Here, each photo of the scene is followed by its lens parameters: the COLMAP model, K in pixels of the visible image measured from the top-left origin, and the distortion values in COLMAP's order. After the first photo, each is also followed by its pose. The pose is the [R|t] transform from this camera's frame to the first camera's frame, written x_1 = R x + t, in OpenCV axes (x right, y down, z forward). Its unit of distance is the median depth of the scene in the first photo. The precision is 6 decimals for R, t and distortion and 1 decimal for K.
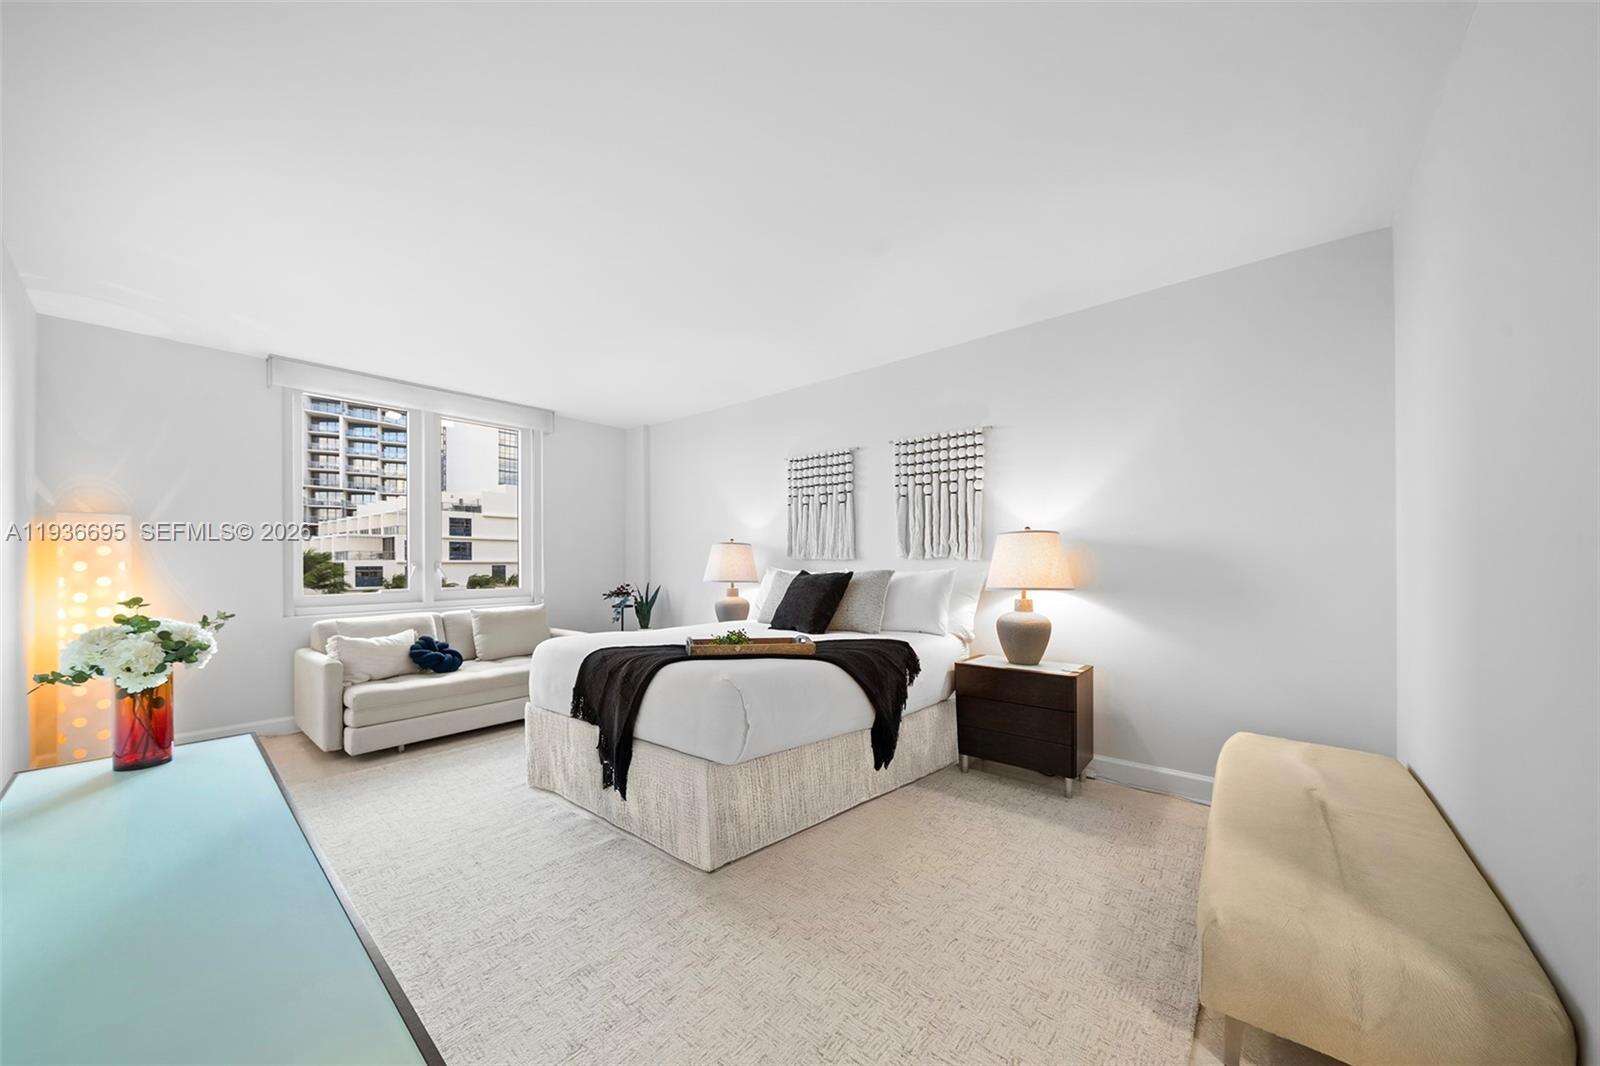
lens RADIAL K [[555.5, 0, 800.2], [0, 555.5, 562.5], [0, 0, 1]] dist [-0.000272, -0.000096]
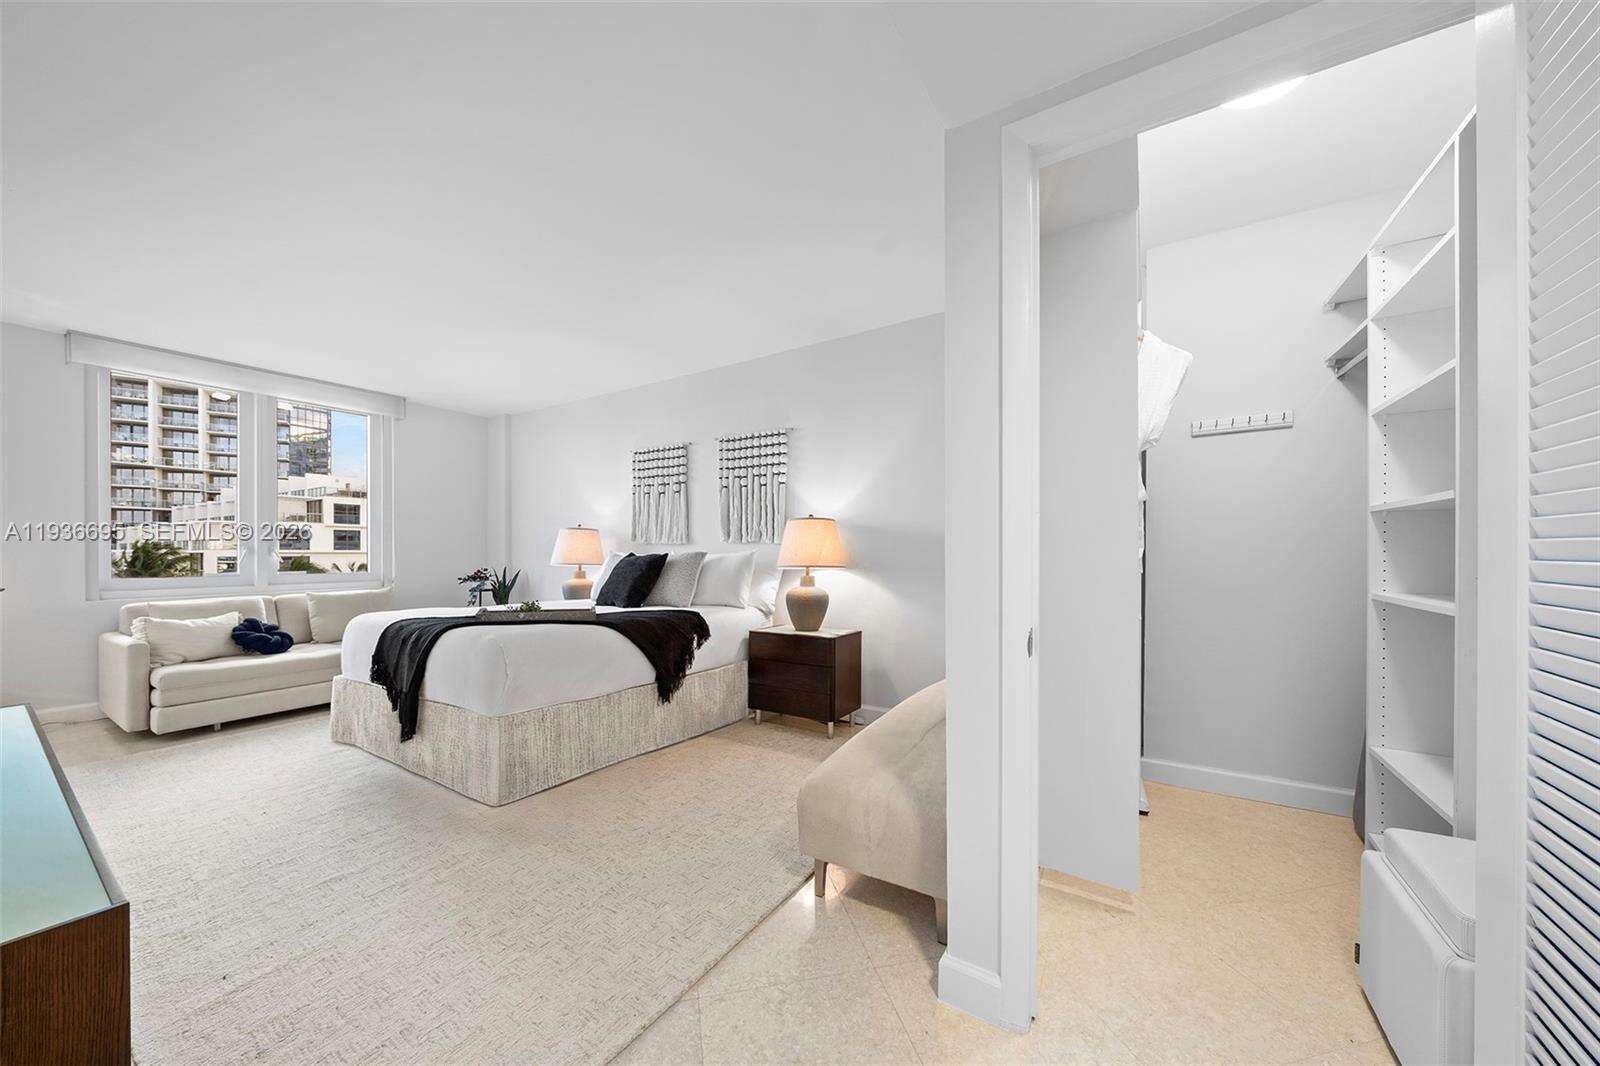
lens RADIAL K [[549.8, 0, 799.4], [0, 549.8, 555.0], [0, 0, 1]] dist [-0.001752, -0.000035]
pose [[0.990635, 0.000919, 0.136532, 0.189204], [-0.001304, 0.999995, 0.002734, 0.015416], [-0.136529, -0.002887, 0.990632, -0.130417]]
